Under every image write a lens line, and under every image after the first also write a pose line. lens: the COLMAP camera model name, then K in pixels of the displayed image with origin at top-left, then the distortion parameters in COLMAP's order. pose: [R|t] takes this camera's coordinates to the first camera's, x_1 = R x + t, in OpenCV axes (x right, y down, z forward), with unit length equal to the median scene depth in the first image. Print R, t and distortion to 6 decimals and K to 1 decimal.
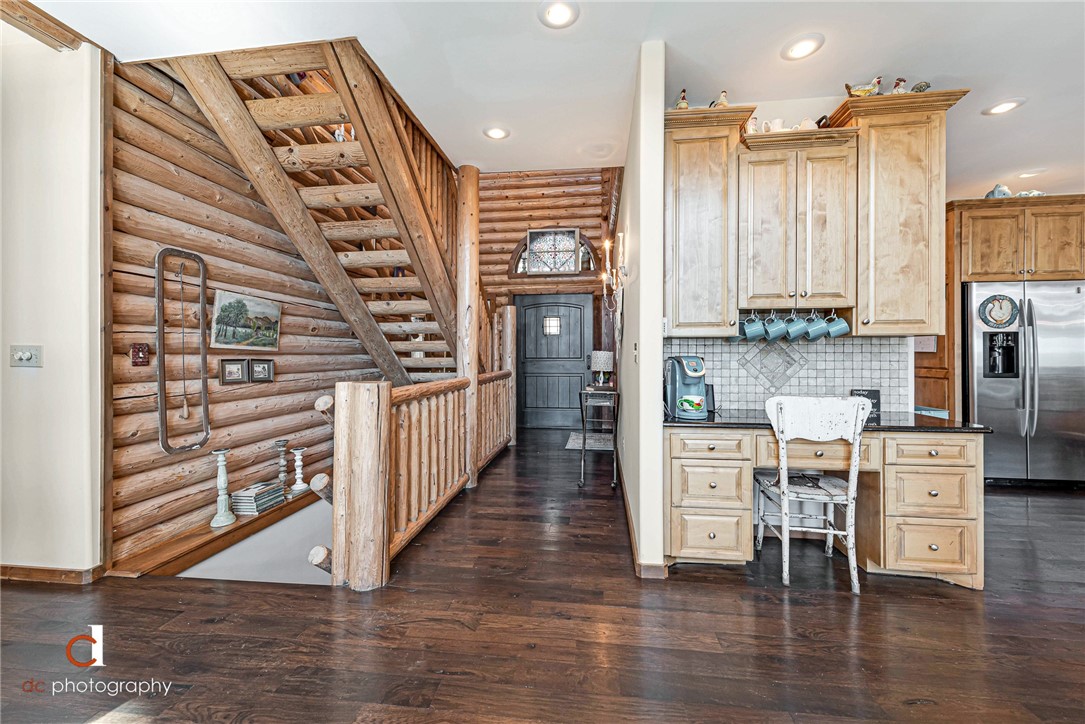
lens RADIAL K [[423.4, 0, 544.4], [0, 423.4, 358.2], [0, 0, 1]] dist [0.017813, -0.005655]
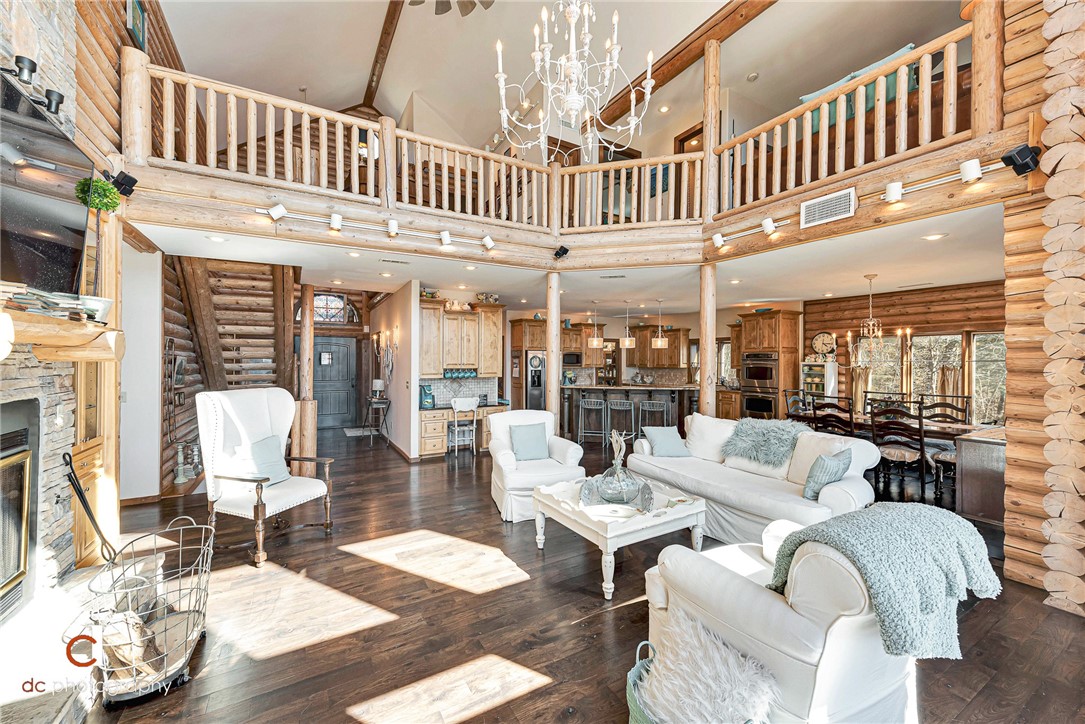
lens RADIAL K [[423.4, 0, 544.4], [0, 423.4, 358.2], [0, 0, 1]] dist [0.017813, -0.005655]
pose [[0.792582, 0.009882, 0.609685, -0.487909], [0.000192, 0.999865, -0.016456, -0.090063], [-0.609765, 0.013160, 0.792473, -1.101247]]
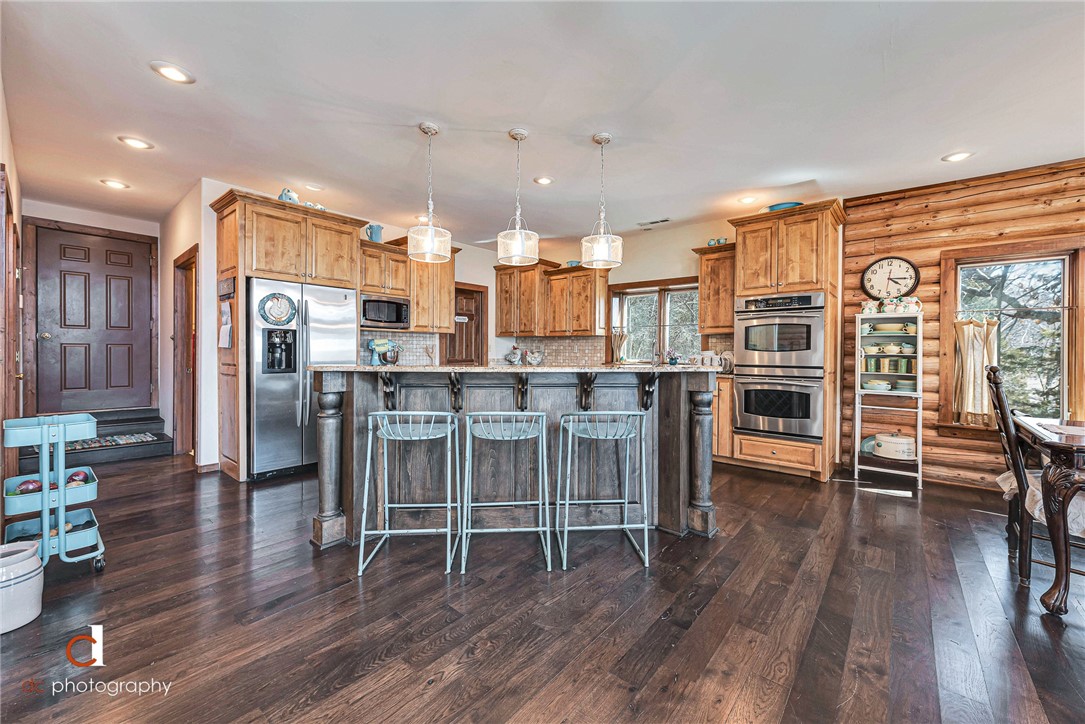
lens RADIAL K [[423.4, 0, 544.4], [0, 423.4, 358.2], [0, 0, 1]] dist [0.017813, -0.005655]
pose [[0.544862, -0.007063, 0.838496, 0.546914], [-0.003352, 0.999938, 0.010601, -0.004051], [-0.838519, -0.008587, 0.544805, -0.100942]]
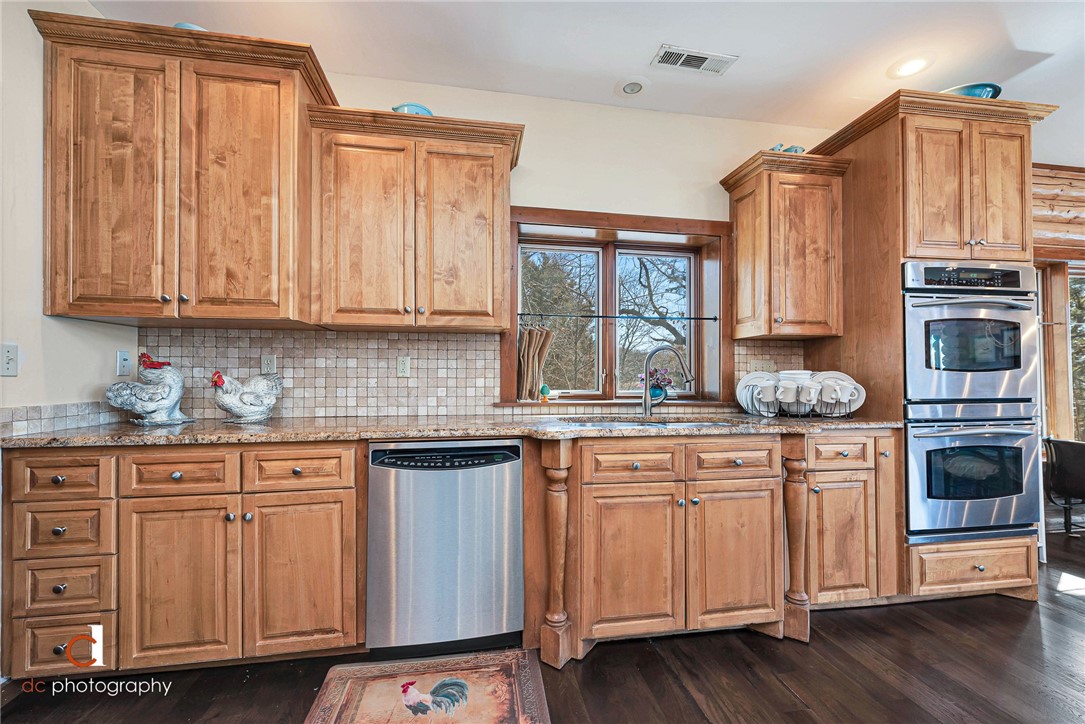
lens RADIAL K [[433.8, 0, 543.2], [0, 433.8, 370.7], [0, 0, 1]] dist [0.014720, -0.006033]
pose [[-0.284759, 0.009296, 0.958554, 1.396804], [0.005810, 0.999951, -0.007971, -0.011701], [-0.958582, 0.003299, -0.284799, 0.715629]]
